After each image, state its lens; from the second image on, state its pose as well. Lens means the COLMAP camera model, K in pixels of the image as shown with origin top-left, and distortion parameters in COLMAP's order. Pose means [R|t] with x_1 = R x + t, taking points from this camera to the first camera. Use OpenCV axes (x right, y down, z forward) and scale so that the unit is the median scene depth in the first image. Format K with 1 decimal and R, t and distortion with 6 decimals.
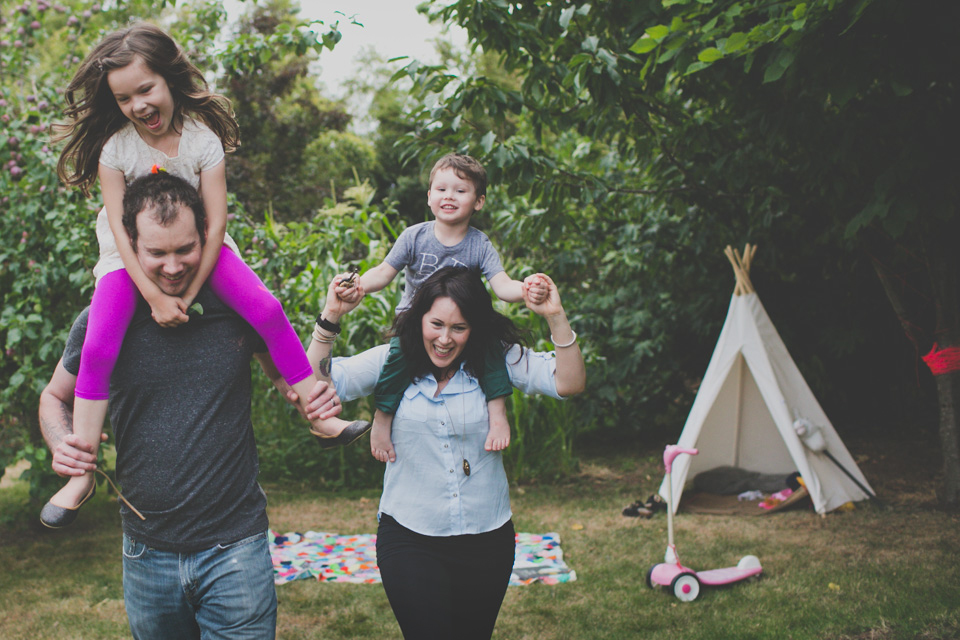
lens RADIAL K [[1325.5, 0, 480.0], [0, 1325.5, 320.0], [0, 0, 1]] dist [-0.241271, 0.011063]
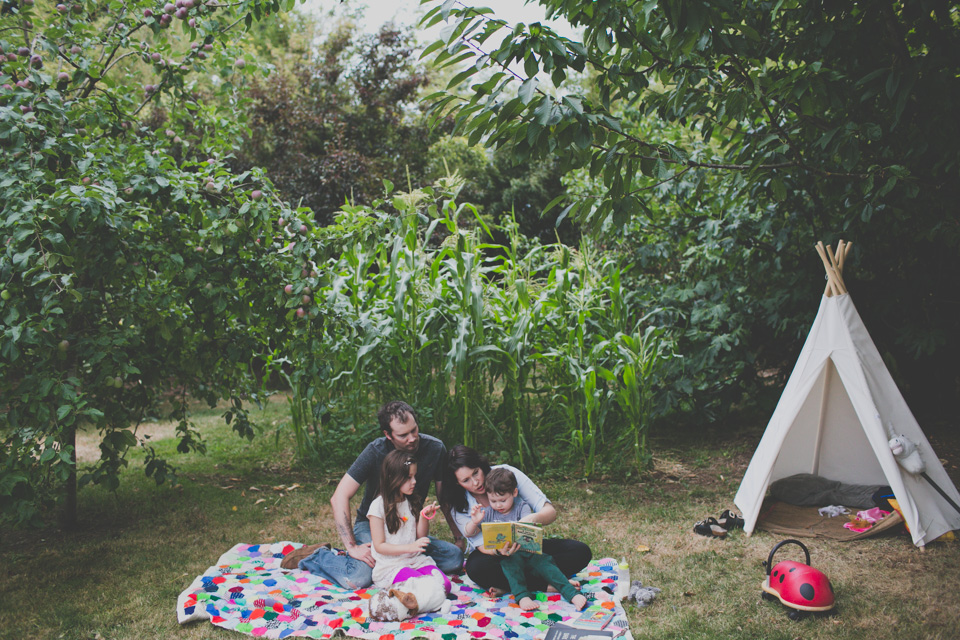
lens RADIAL K [[952.0, 0, 538.2], [0, 952.0, 334.2], [0, 0, 1]] dist [-0.141703, 0.119146]
pose [[0.997698, 0.029392, -0.061107, 0.031642], [-0.026876, 0.998773, 0.041589, -0.012559], [0.062254, -0.039851, 0.997264, 0.299203]]
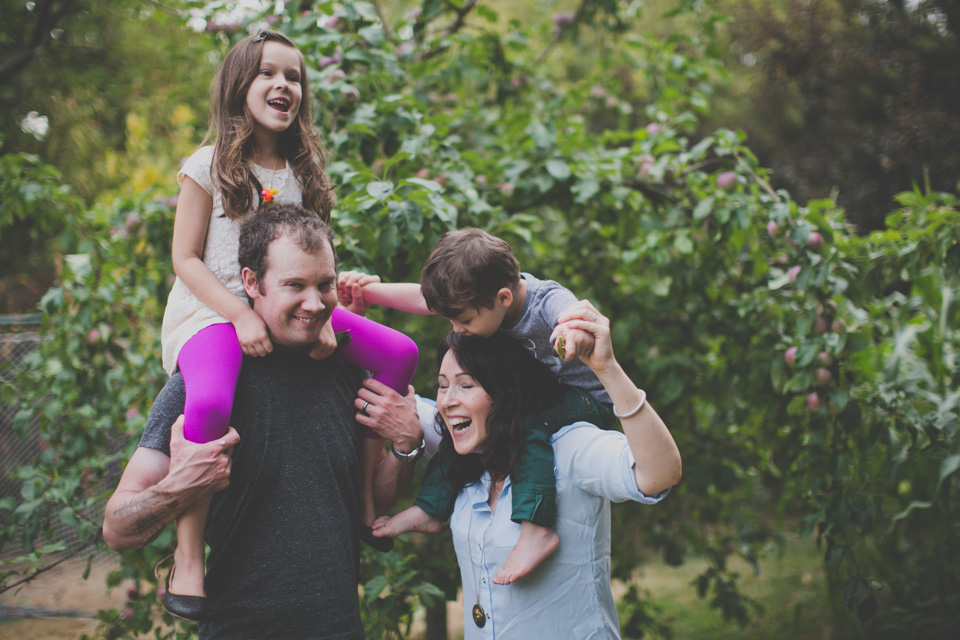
lens RADIAL K [[1463.3, 0, 480.0], [0, 1463.3, 320.0], [0, 0, 1]] dist [-0.133136, 0.101542]
pose [[0.838931, -0.009955, -0.544147, 0.014944], [0.001381, 0.999868, -0.016164, -0.015901], [0.544236, 0.012809, 0.838834, 0.406971]]
